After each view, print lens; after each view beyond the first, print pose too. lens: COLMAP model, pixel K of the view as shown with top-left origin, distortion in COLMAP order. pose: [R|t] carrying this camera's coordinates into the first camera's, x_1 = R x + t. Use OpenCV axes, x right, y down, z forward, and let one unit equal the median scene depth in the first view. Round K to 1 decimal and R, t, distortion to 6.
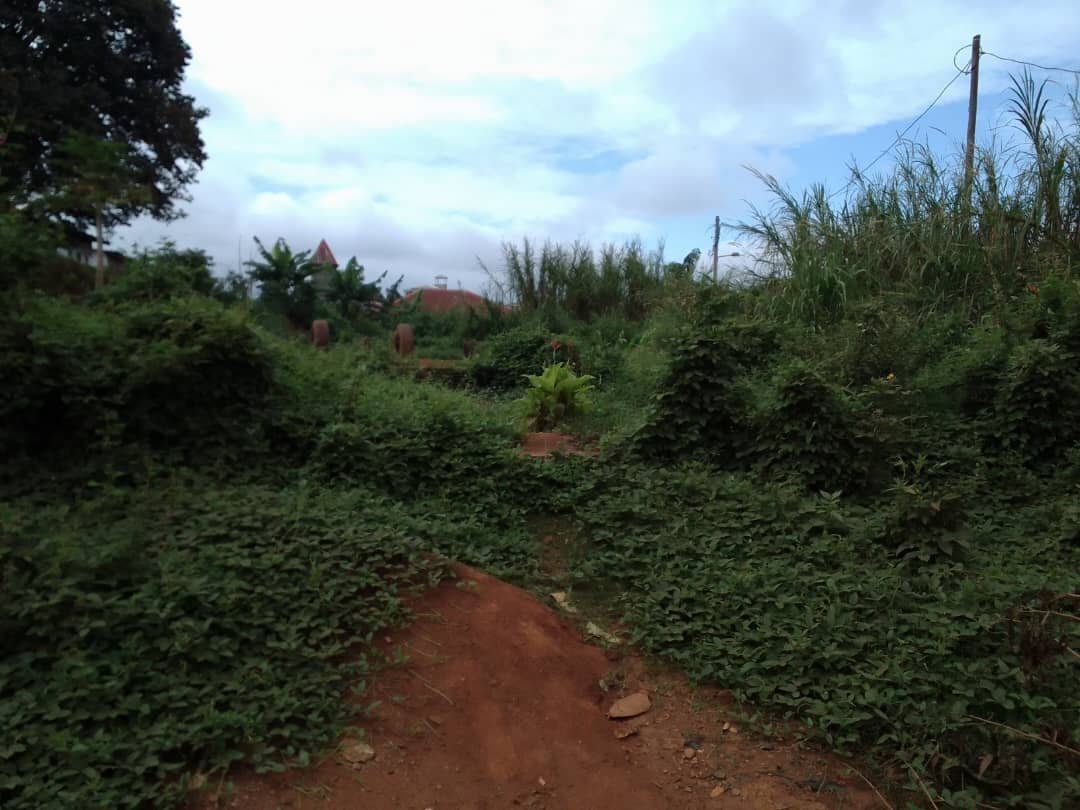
lens RADIAL K [[986.0, 0, 540.0], [0, 986.0, 405.0], [0, 0, 1]] dist [0.155442, -0.249097]
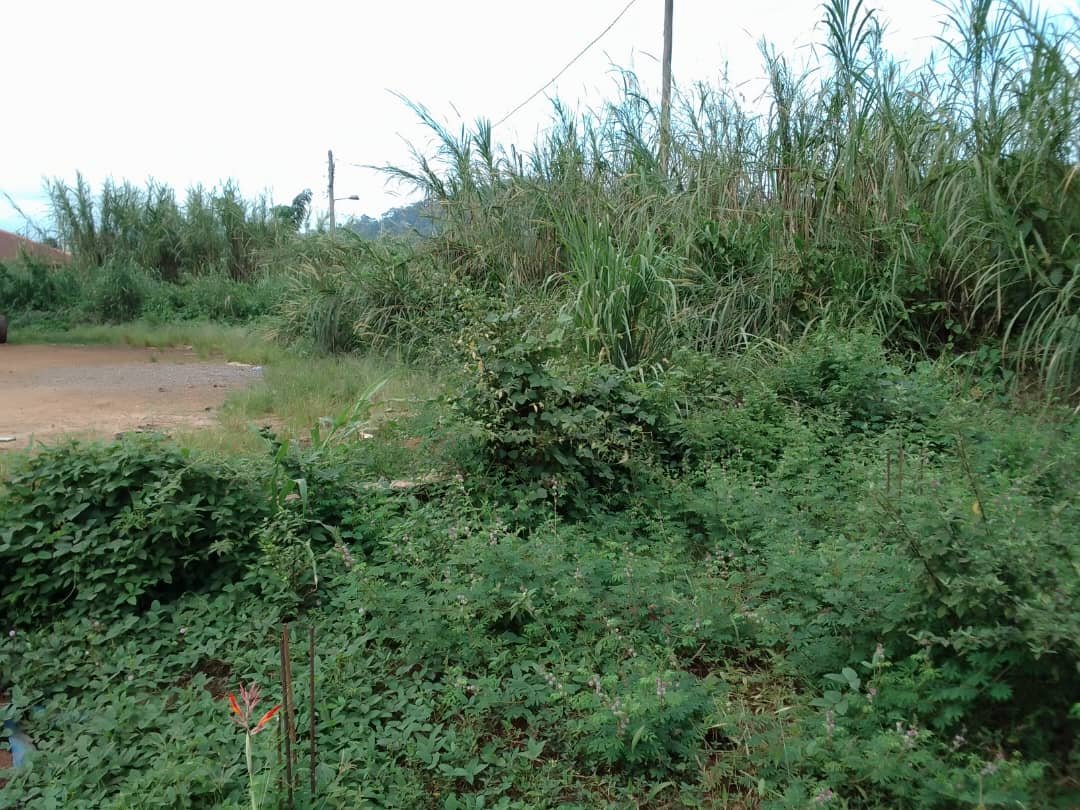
lens RADIAL K [[986.0, 0, 540.0], [0, 986.0, 405.0], [0, 0, 1]] dist [0.155442, -0.249097]
pose [[0.918739, -0.067752, 0.389010, -0.001874], [0.042718, 0.996442, 0.072658, -0.030692], [-0.392549, -0.050136, 0.918364, 0.150925]]
